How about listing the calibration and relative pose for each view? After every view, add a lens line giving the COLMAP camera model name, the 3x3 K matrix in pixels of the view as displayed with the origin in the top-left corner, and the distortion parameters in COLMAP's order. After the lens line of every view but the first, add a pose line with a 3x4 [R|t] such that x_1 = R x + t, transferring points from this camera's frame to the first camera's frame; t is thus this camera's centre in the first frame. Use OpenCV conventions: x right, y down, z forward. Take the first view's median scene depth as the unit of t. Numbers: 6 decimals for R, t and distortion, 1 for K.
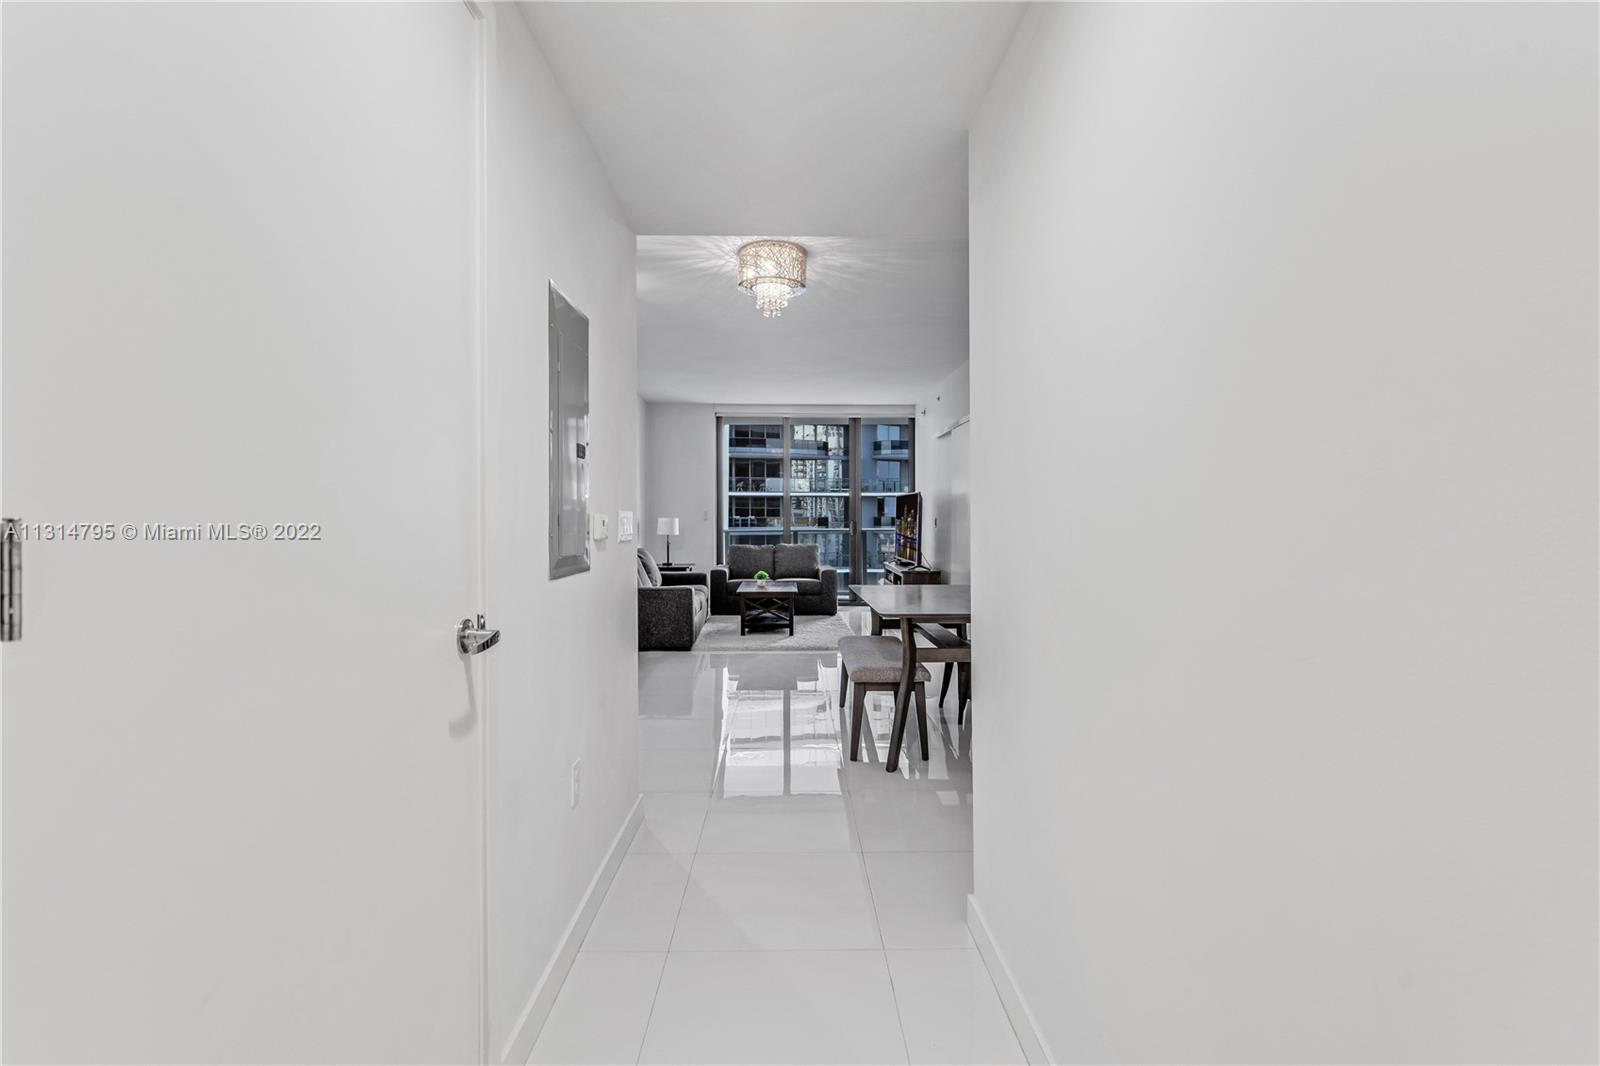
lens RADIAL K [[731.7, 0, 790.3], [0, 731.7, 520.0], [0, 0, 1]] dist [-0.000837, -0.000002]
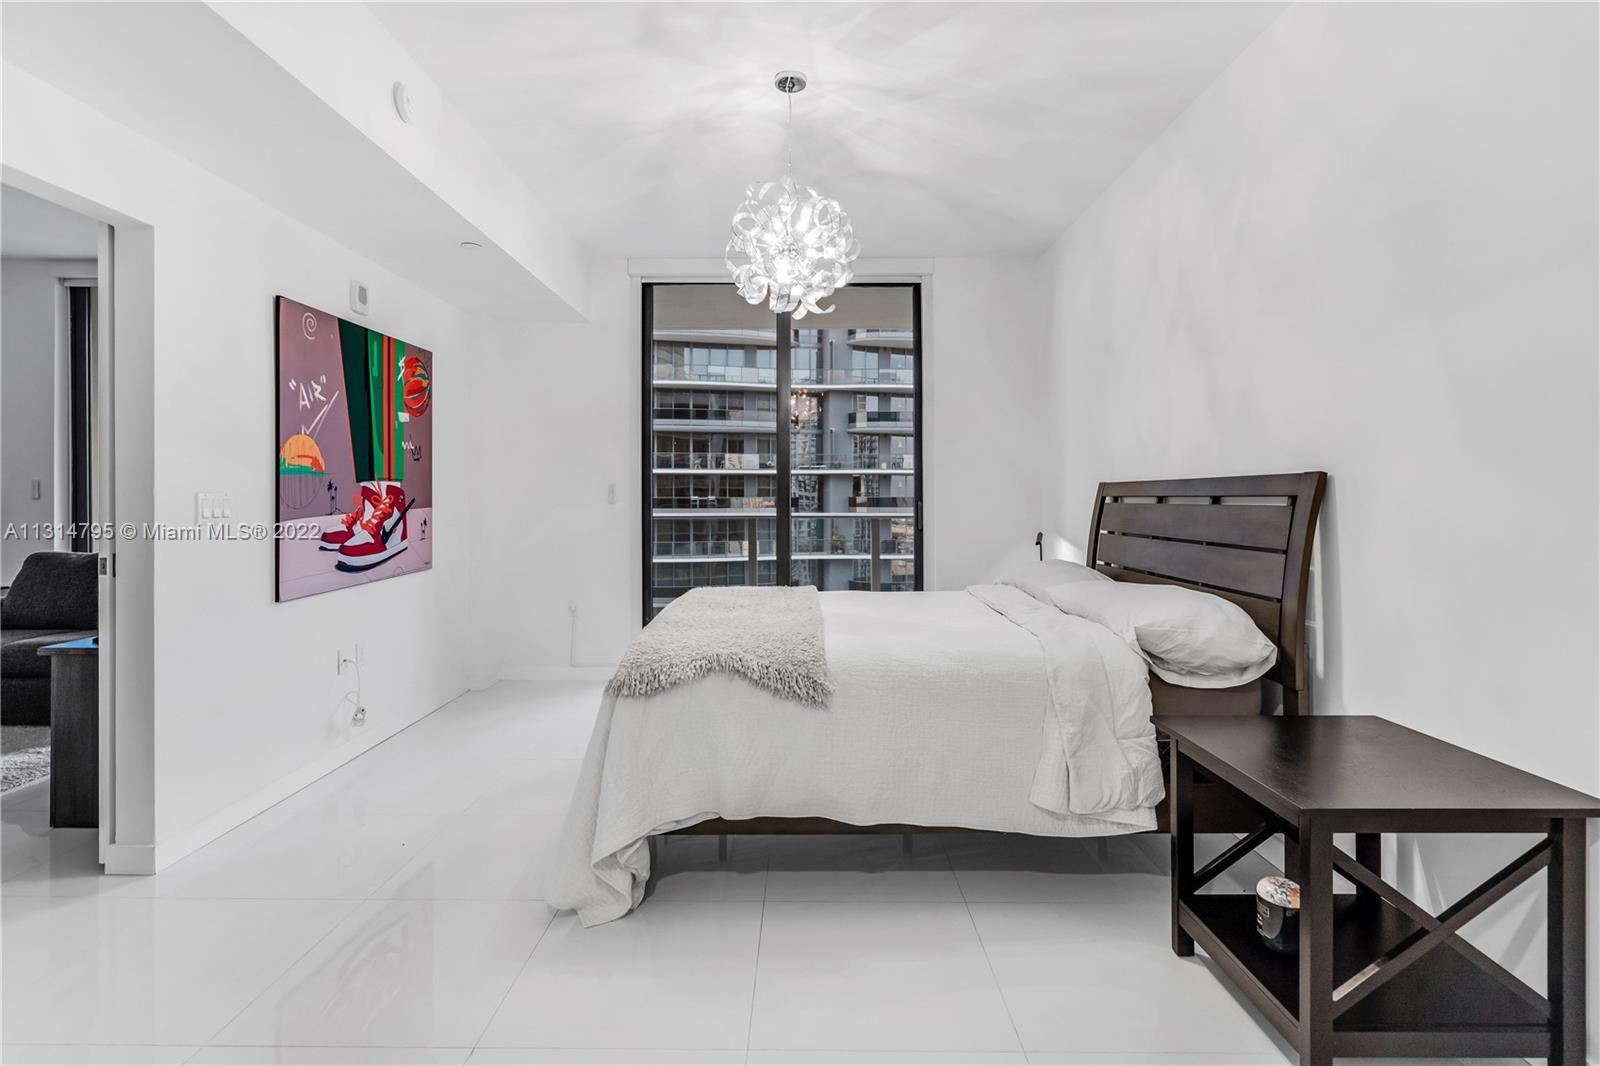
lens RADIAL K [[739.2, 0, 779.7], [0, 739.2, 503.5], [0, 0, 1]] dist [-0.003287, 0.000216]
pose [[0.998962, 0.001425, -0.045537, 0.413035], [-0.001254, 0.999992, 0.003778, 0.002201], [0.045542, -0.003717, 0.998955, 0.519931]]
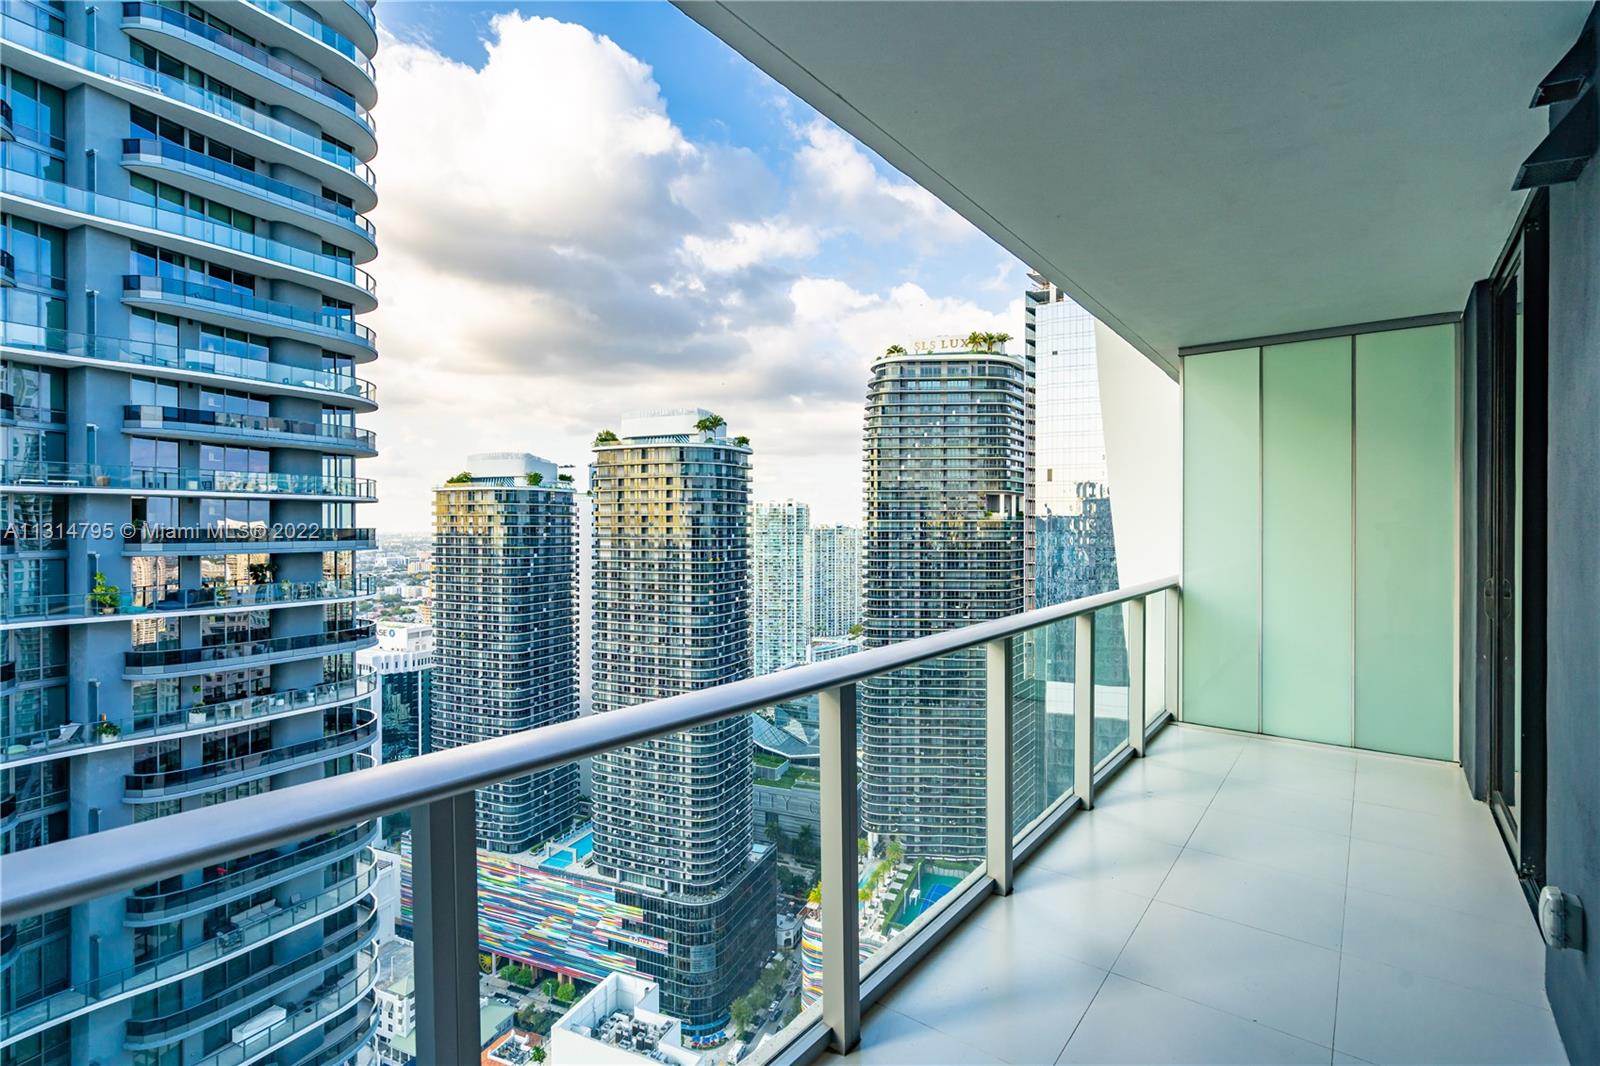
lens RADIAL K [[726.8, 0, 795.9], [0, 726.8, 530.3], [0, 0, 1]] dist [-0.001523, -0.000005]
pose [[0.624791, -0.001860, 0.780790, -0.045529], [0.000184, 0.999997, 0.002235, -0.026365], [-0.780792, -0.001253, 0.624790, 1.105620]]
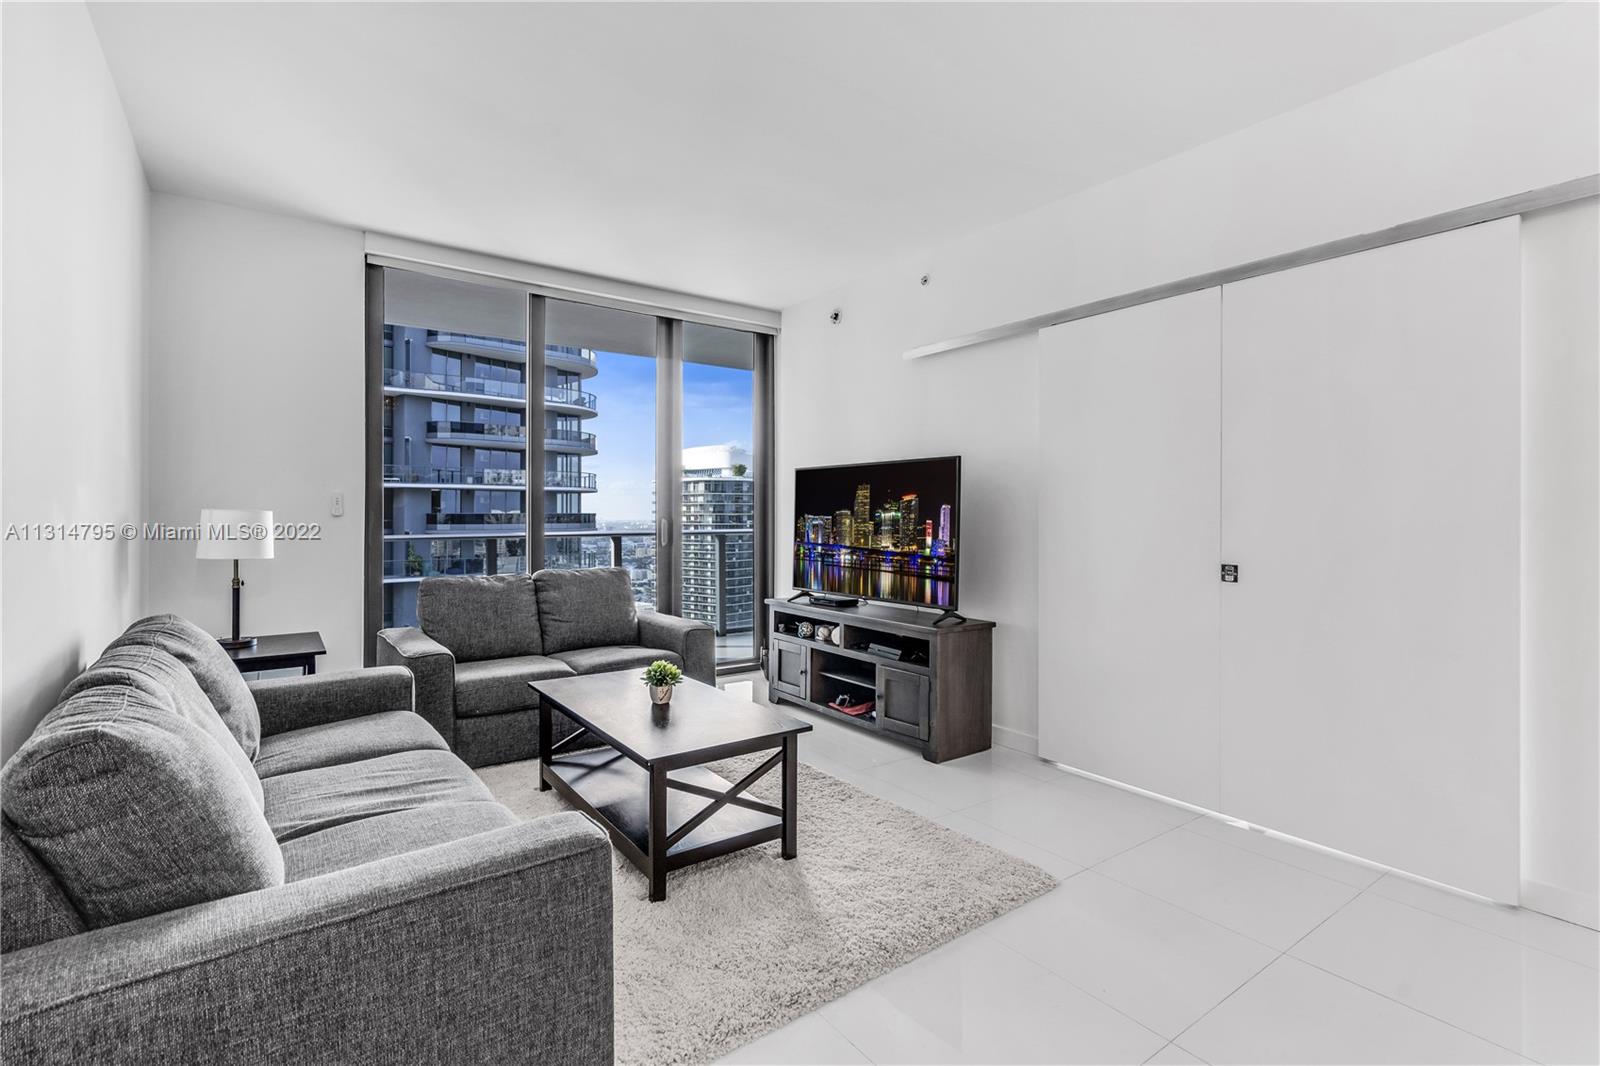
lens RADIAL K [[739.2, 0, 790.2], [0, 739.2, 511.4], [0, 0, 1]] dist [-0.003287, 0.000216]
pose [[0.820208, 0.004980, 0.572044, -0.143915], [-0.000165, 0.999964, -0.008468, 0.001021], [-0.572066, 0.006851, 0.820179, 0.534403]]
